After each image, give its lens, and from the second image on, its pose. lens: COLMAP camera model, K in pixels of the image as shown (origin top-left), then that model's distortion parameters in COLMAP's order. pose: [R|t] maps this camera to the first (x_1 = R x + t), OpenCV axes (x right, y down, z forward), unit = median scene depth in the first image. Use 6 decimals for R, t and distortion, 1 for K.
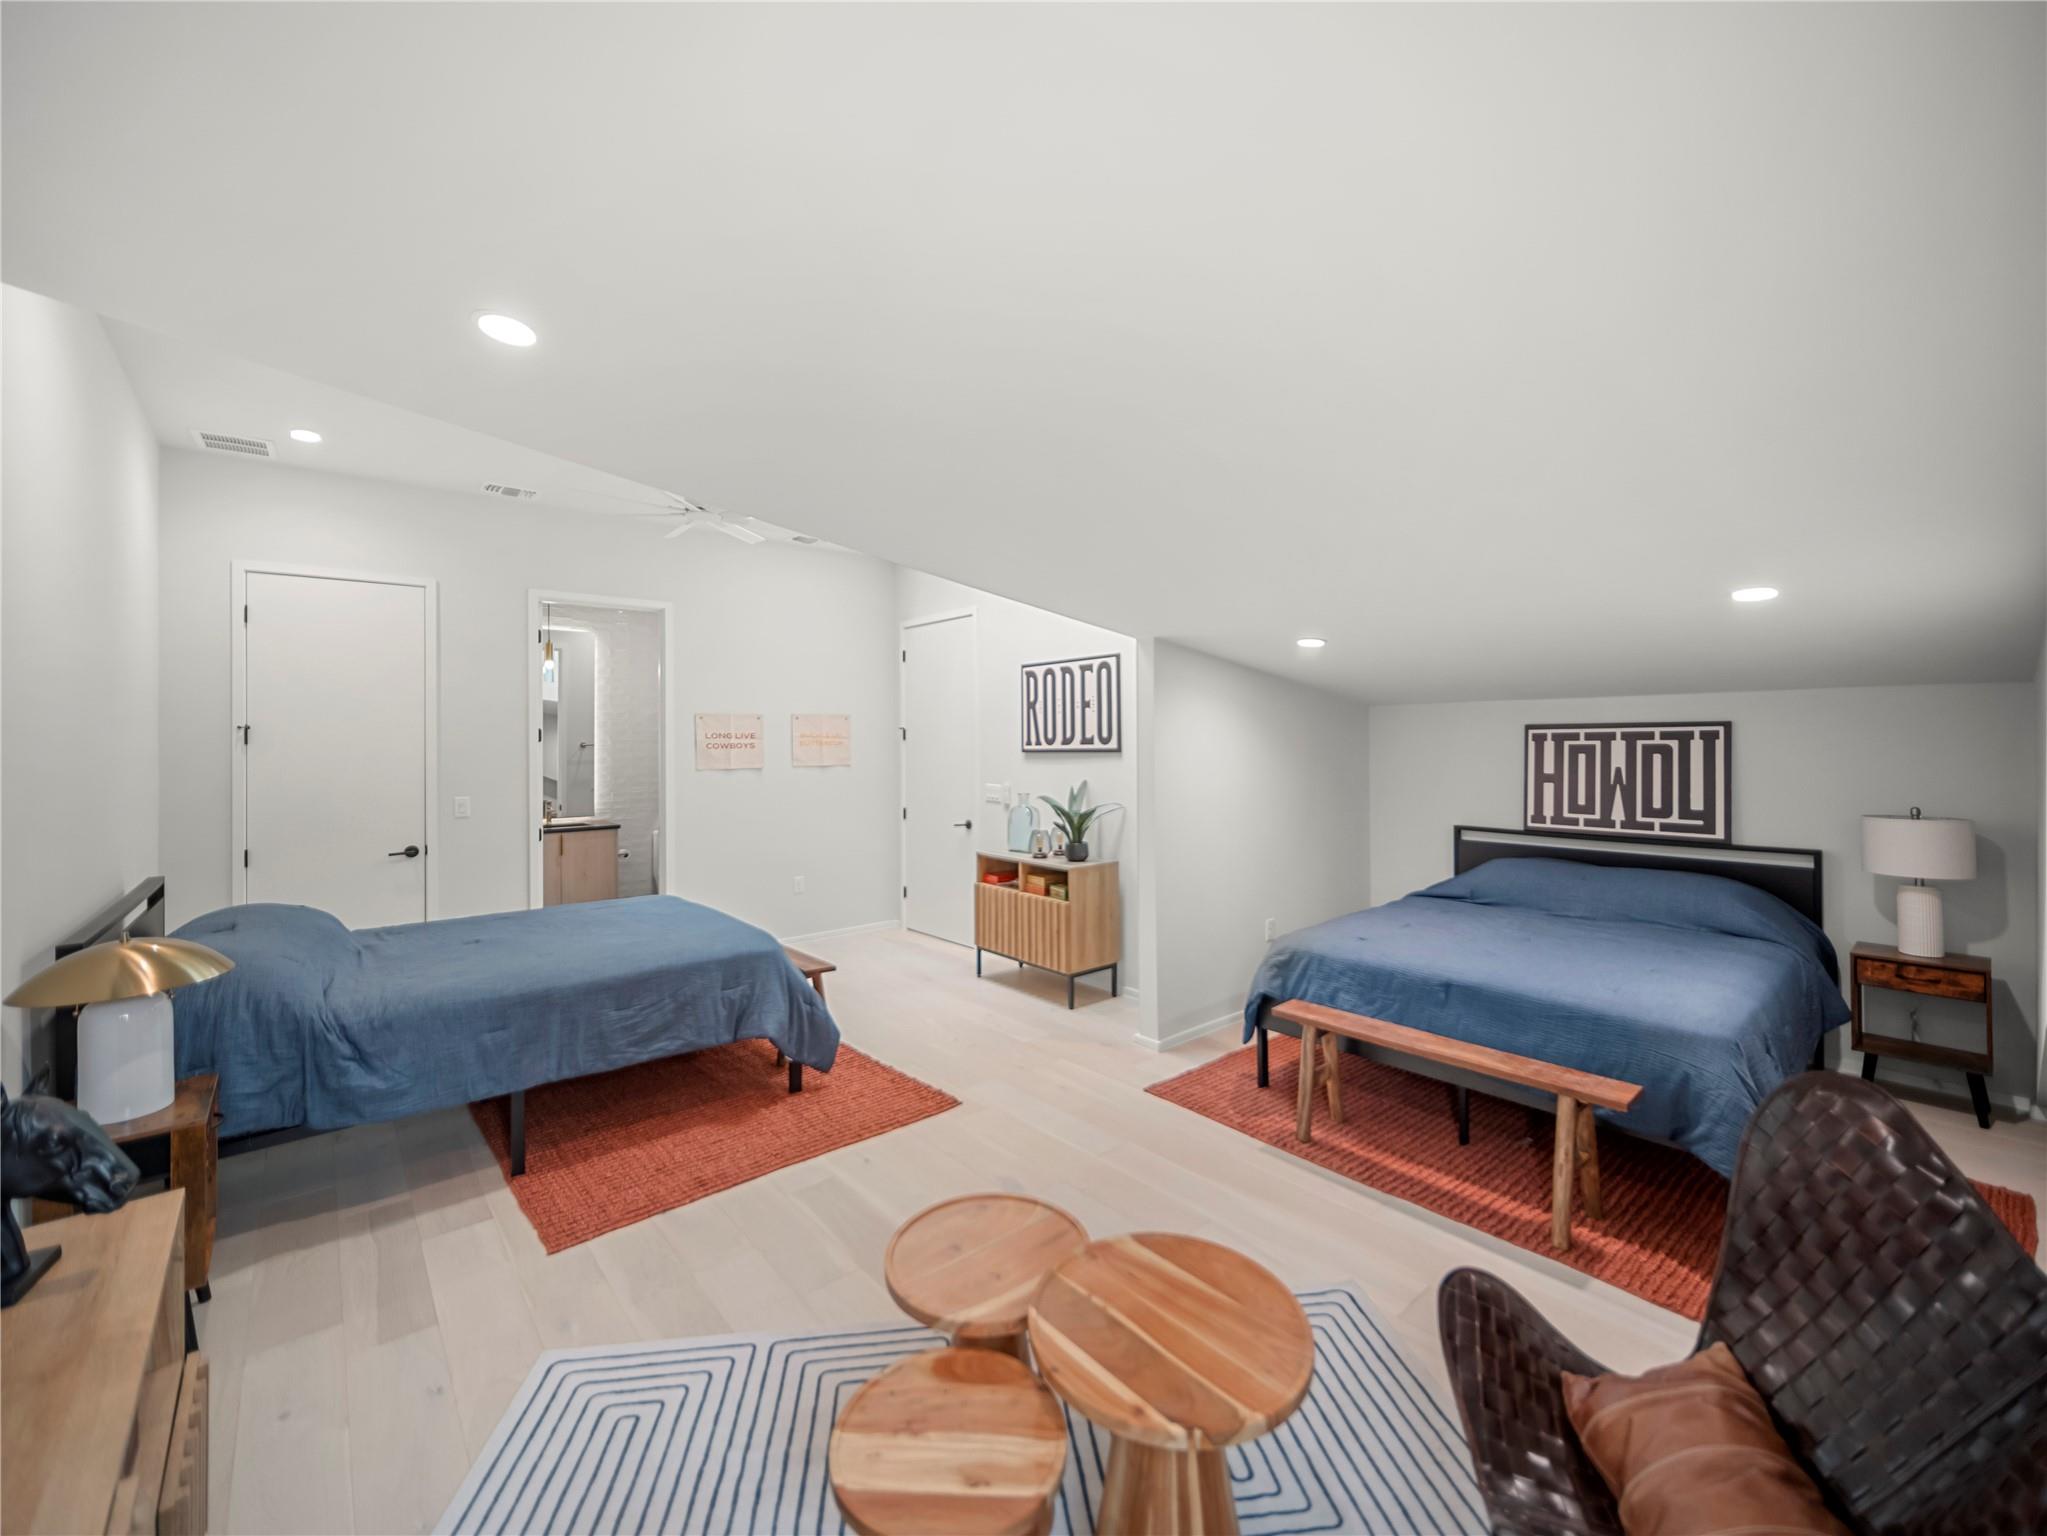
lens RADIAL K [[816.5, 0, 1056.3], [0, 816.5, 758.7], [0, 0, 1]] dist [-0.000166, -0.000014]
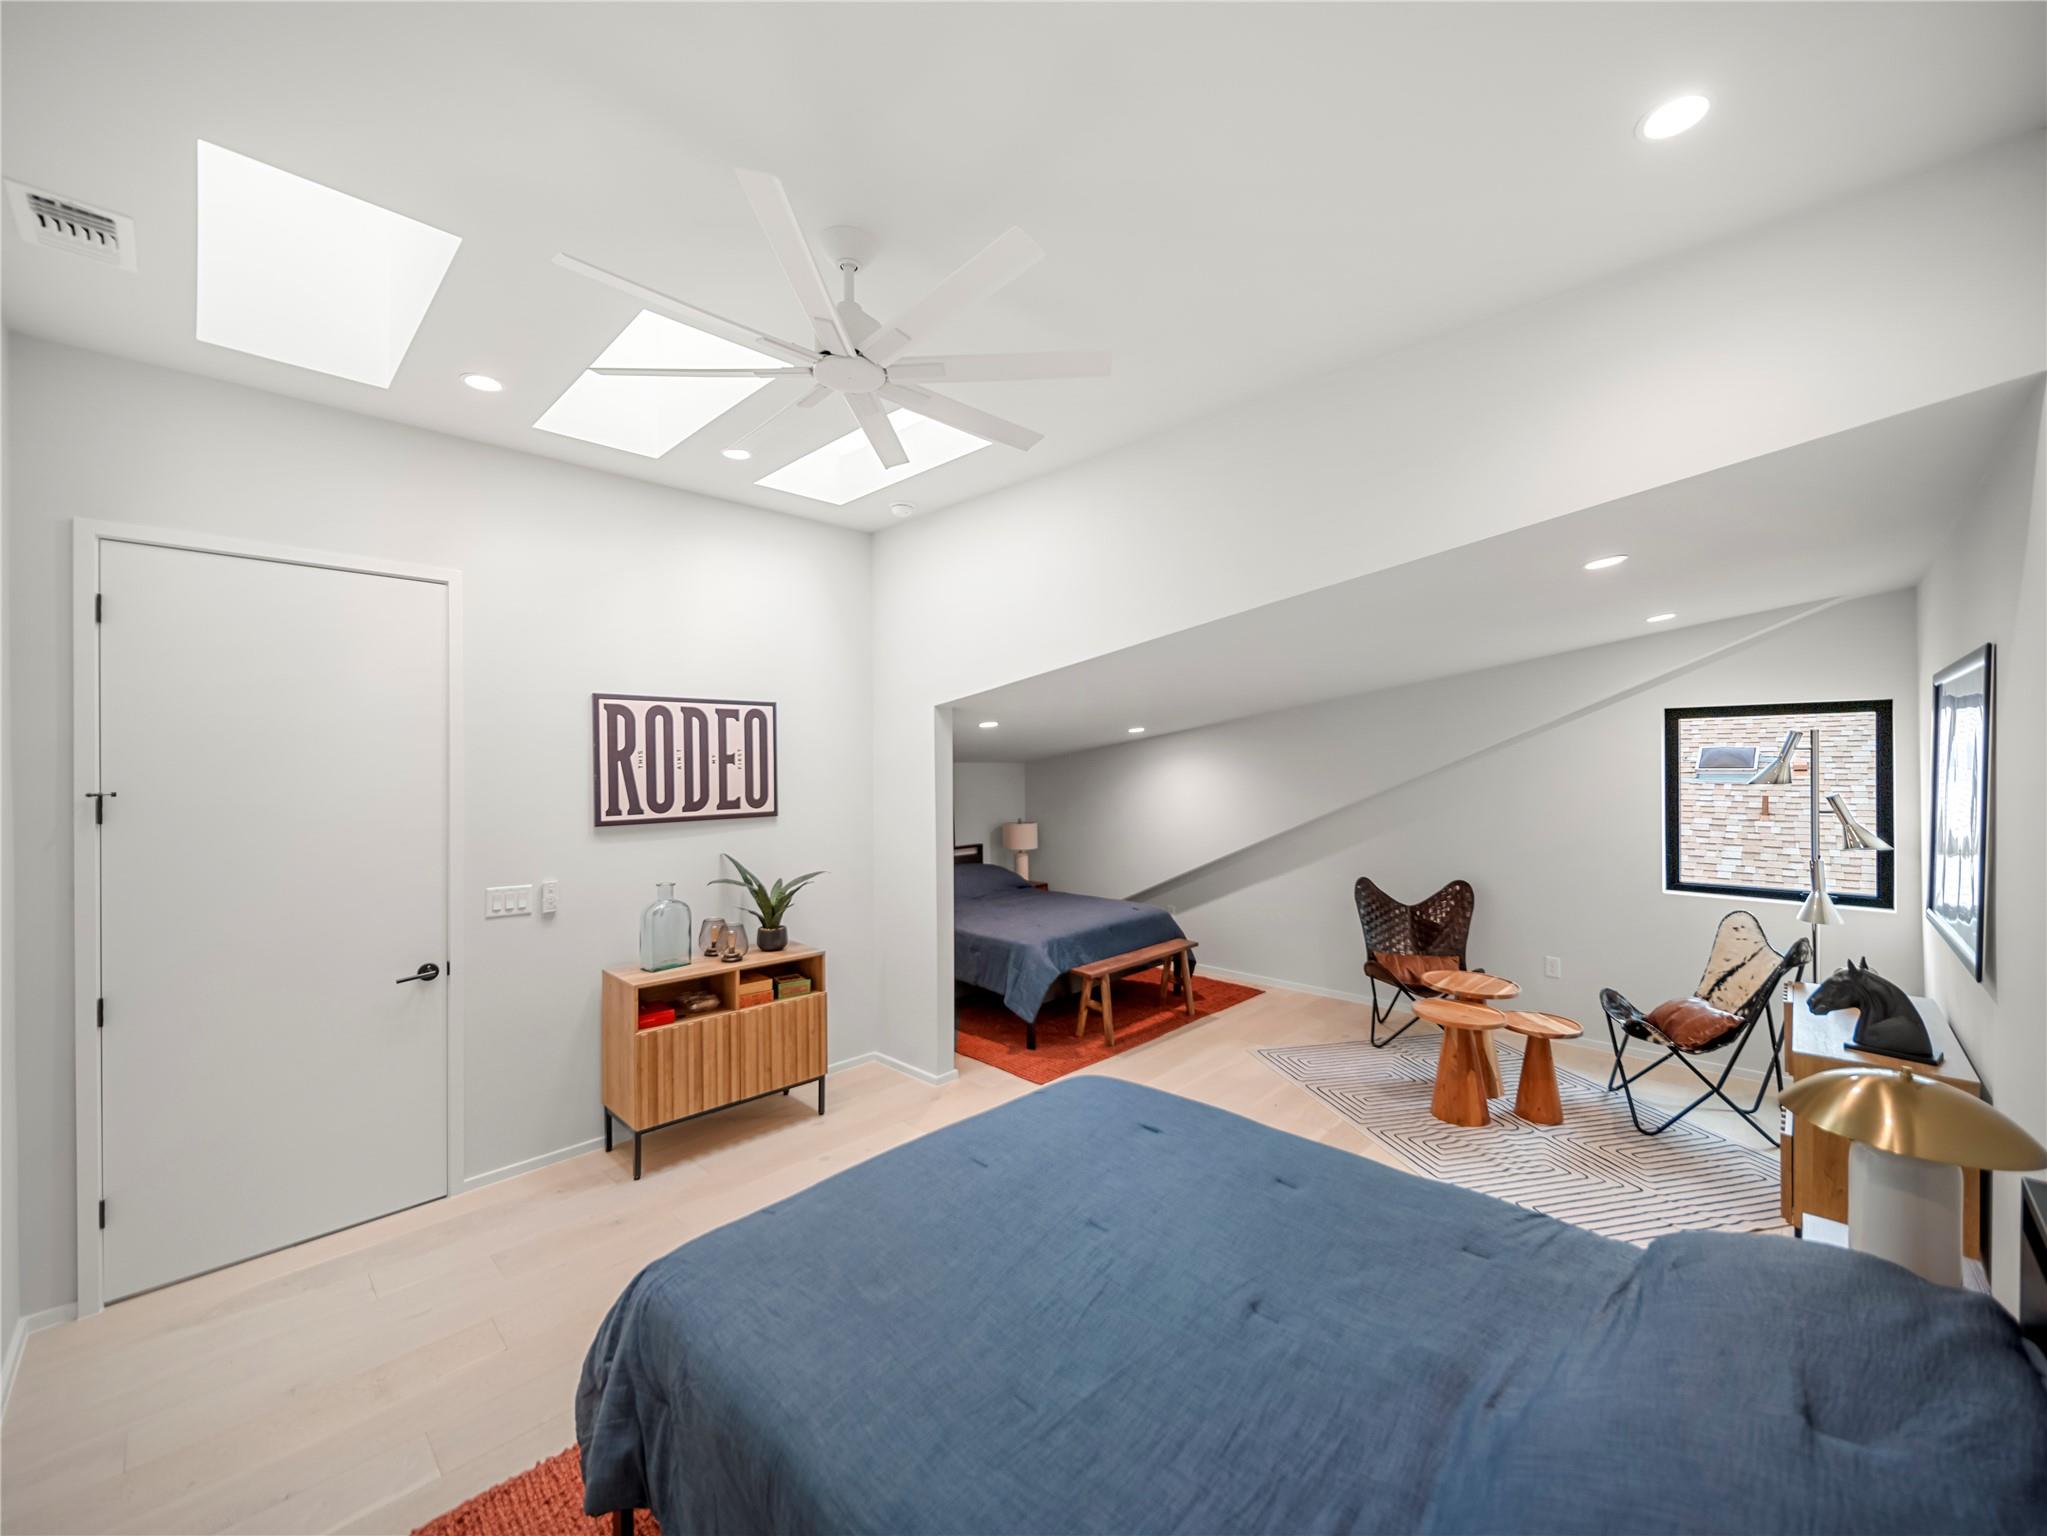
lens RADIAL K [[816.5, 0, 1056.3], [0, 816.5, 758.7], [0, 0, 1]] dist [-0.000166, -0.000014]
pose [[-0.079516, 0.007062, 0.996809, -0.789199], [0.016373, 0.999849, -0.005778, -0.056720], [-0.996699, 0.015861, -0.079620, 0.741197]]
